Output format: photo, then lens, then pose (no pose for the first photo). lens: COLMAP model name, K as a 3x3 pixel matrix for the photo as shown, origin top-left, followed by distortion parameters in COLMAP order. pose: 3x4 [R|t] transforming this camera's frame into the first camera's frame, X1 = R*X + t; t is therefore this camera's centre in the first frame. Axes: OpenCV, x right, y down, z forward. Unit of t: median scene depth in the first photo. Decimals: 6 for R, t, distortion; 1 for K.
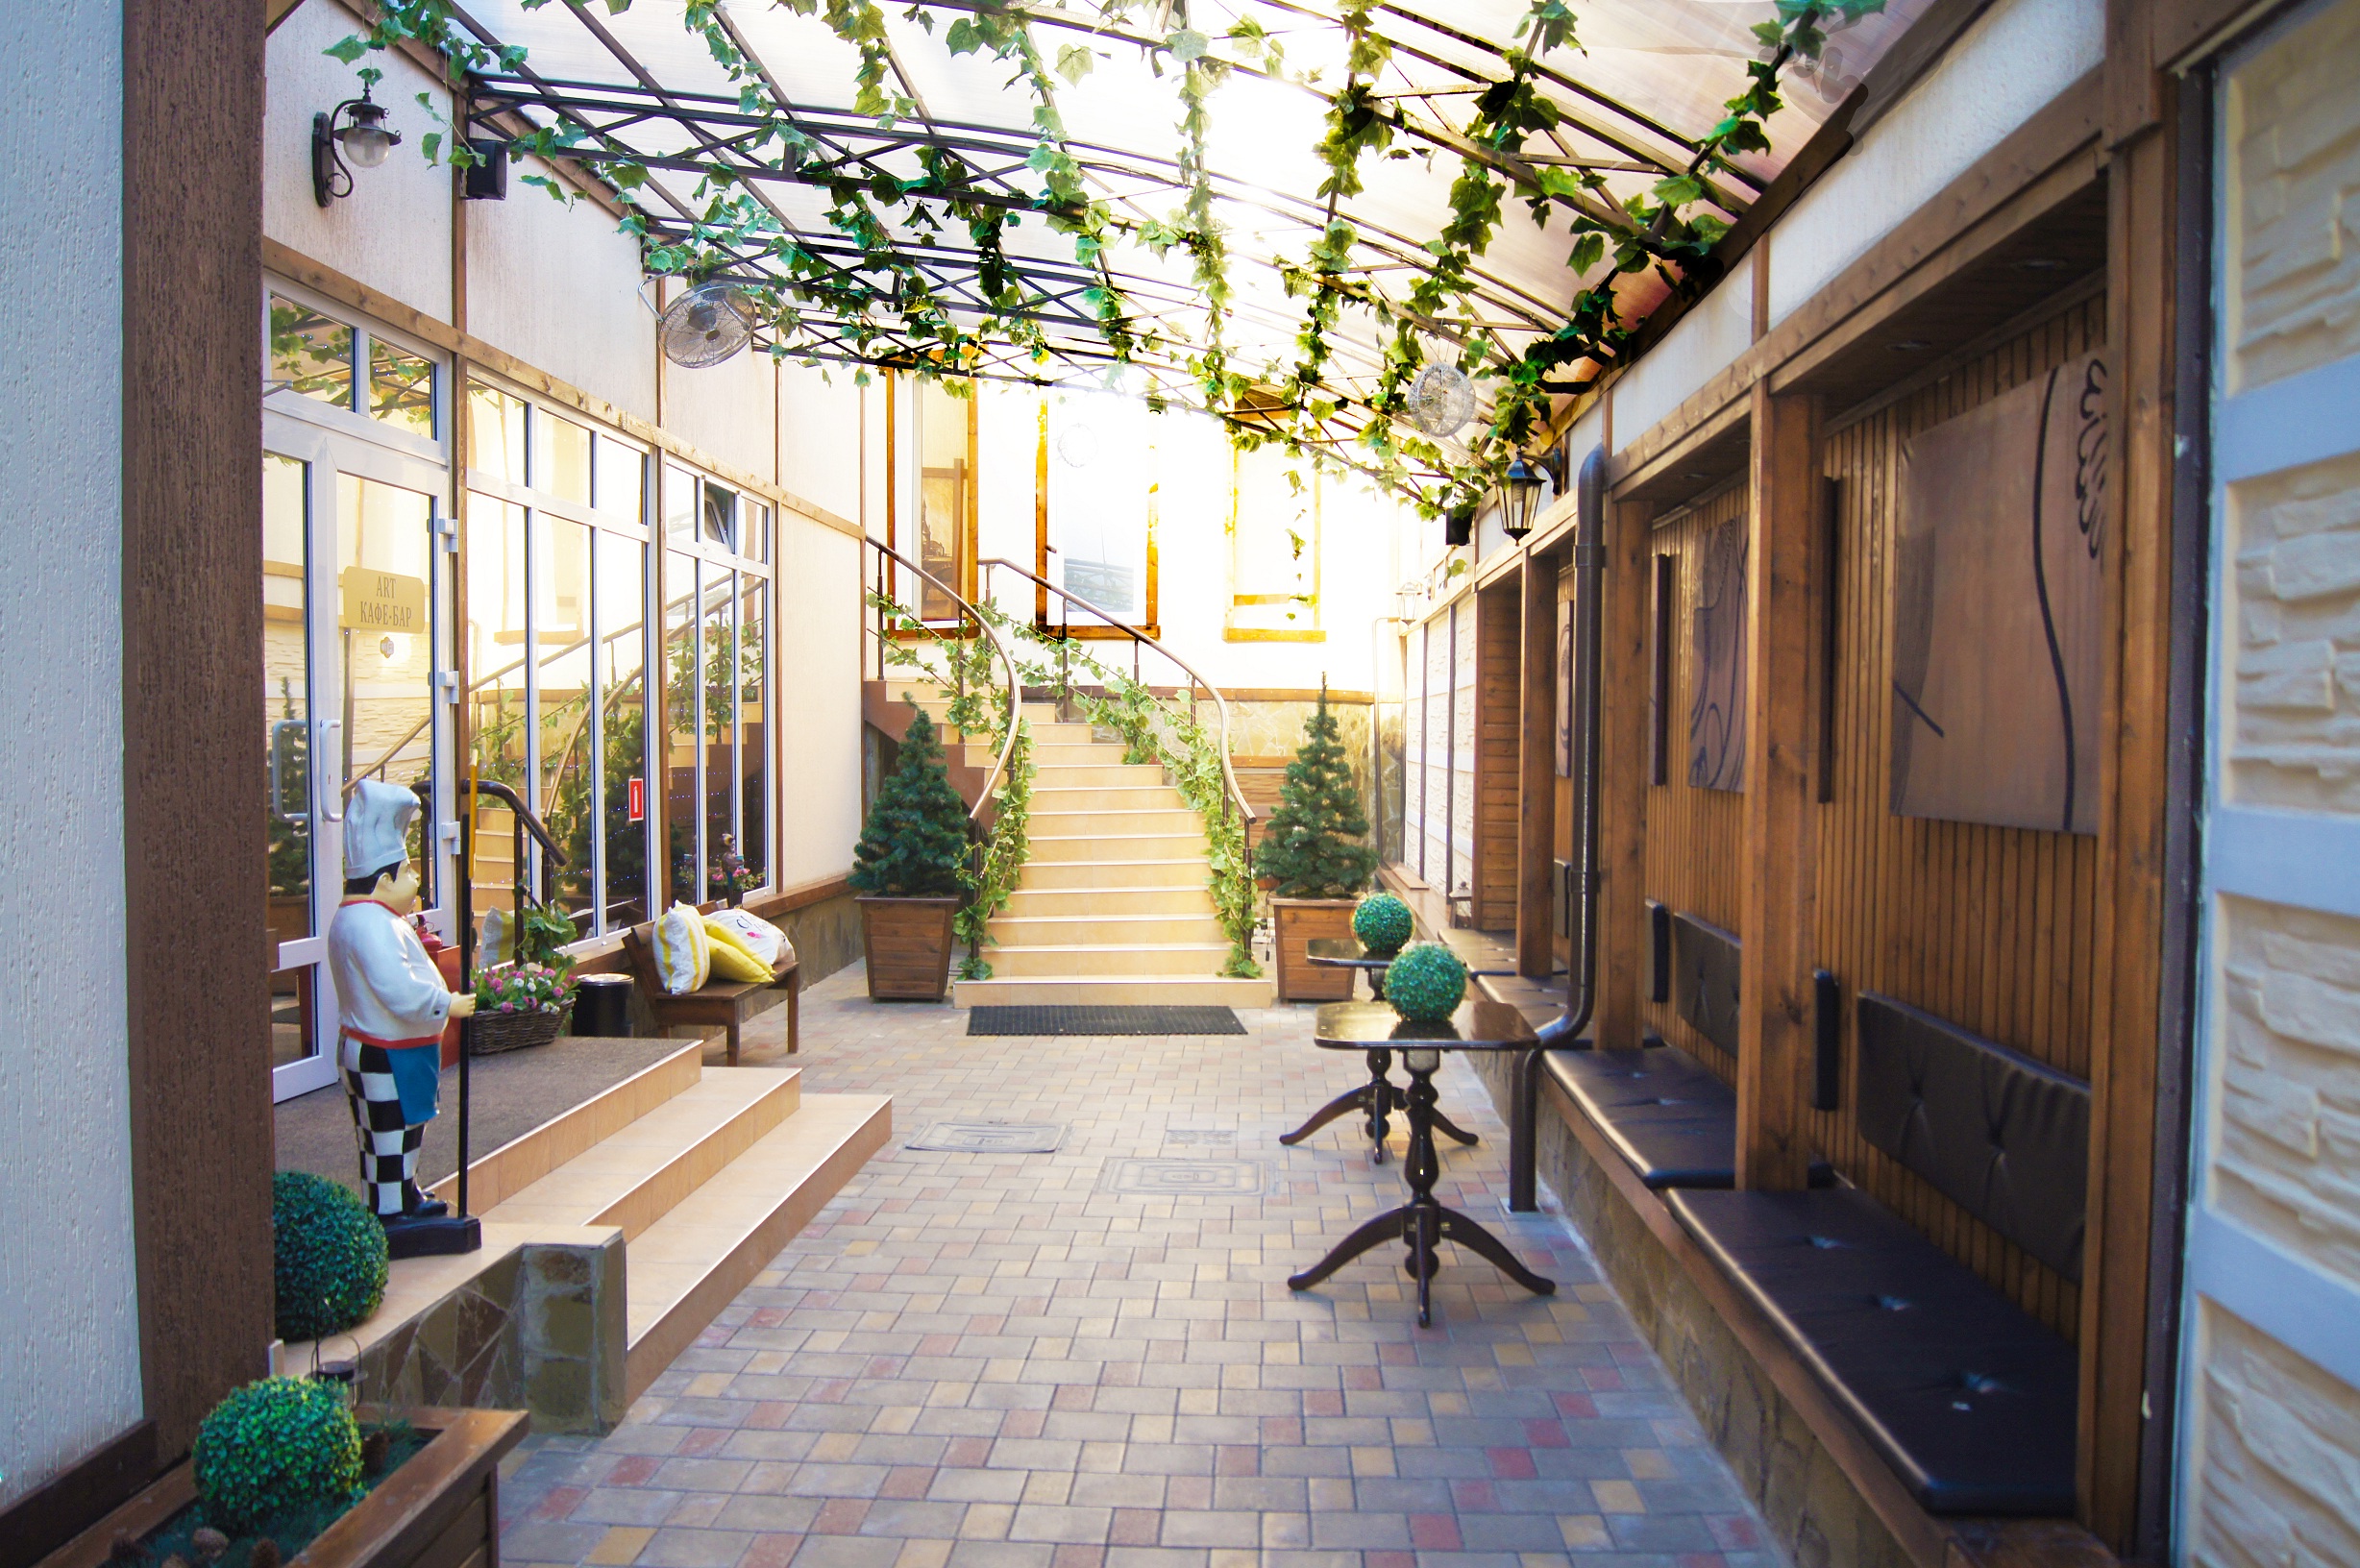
lens RADIAL K [[2019.7, 0, 1174.7], [0, 2019.7, 789.4], [0, 0, 1]] dist [0.012804, 0.003639]
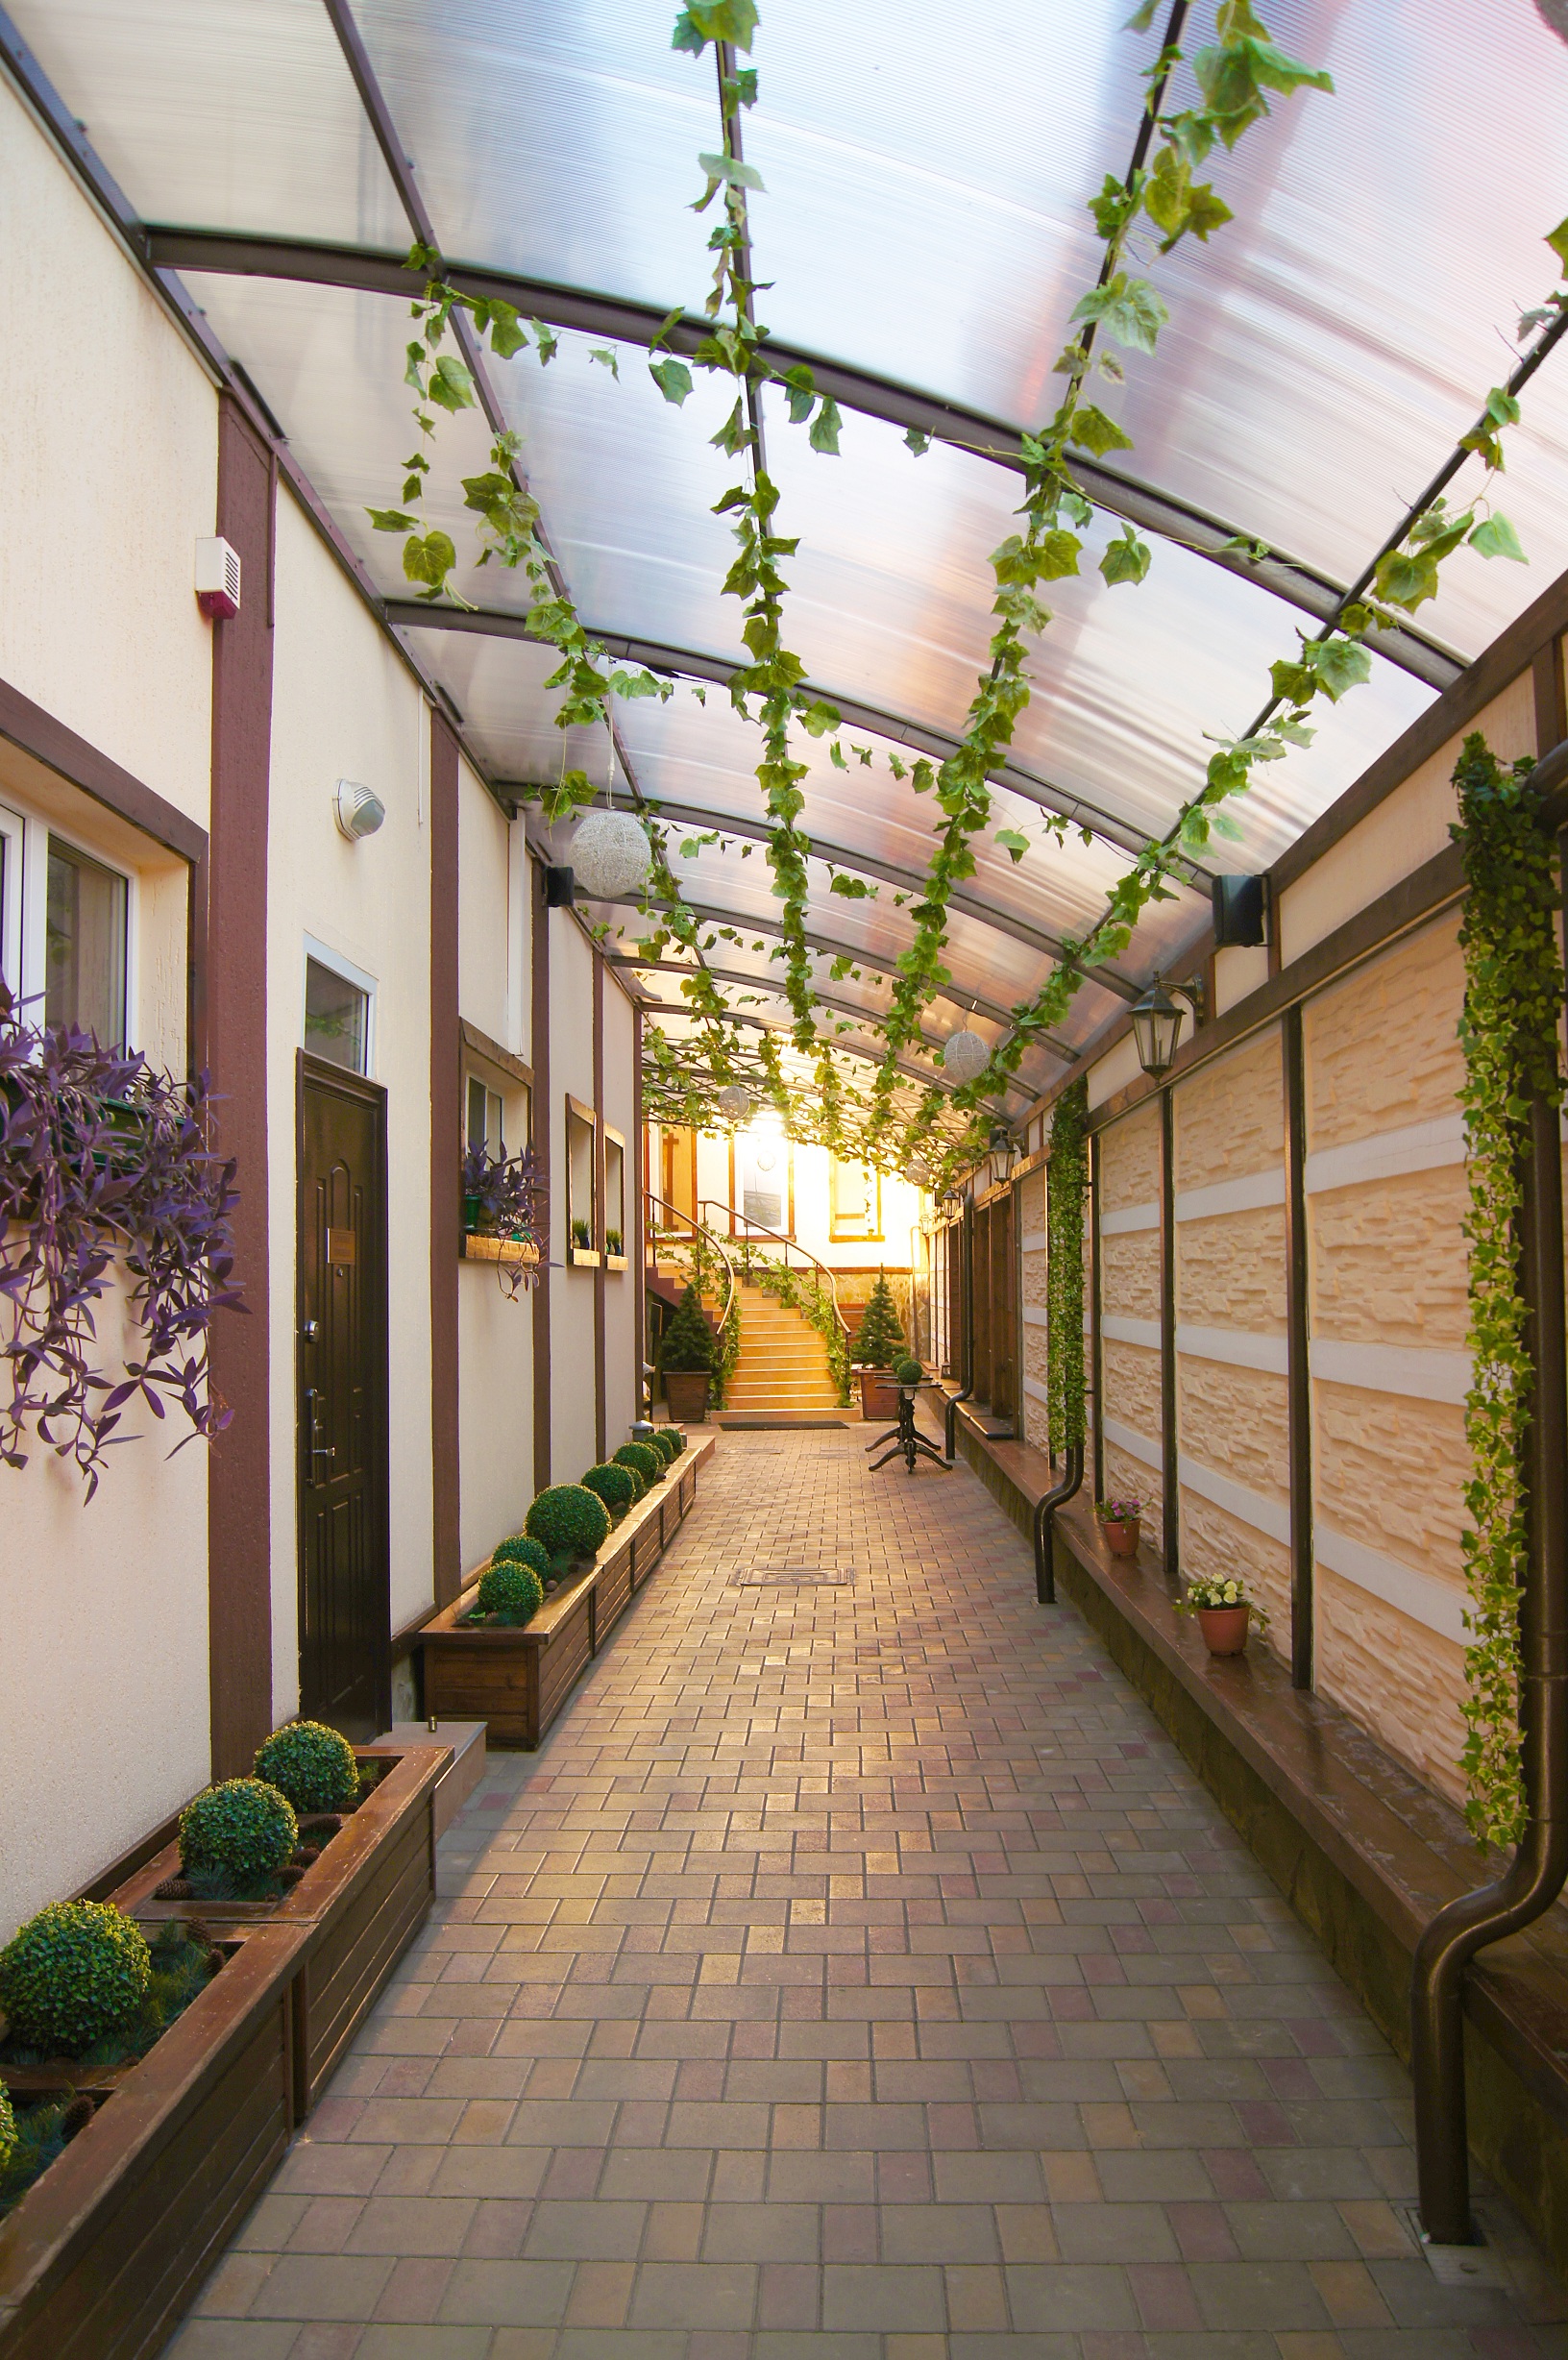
lens RADIAL K [[1834.0, 0, 786.1], [0, 1834.0, 1176.7], [0, 0, 1]] dist [0.006314, 0.000445]
pose [[0.999813, -0.013254, 0.014080, -0.048892], [0.014420, 0.996176, -0.086169, 0.015063], [-0.012884, 0.086356, 0.996181, -0.860391]]
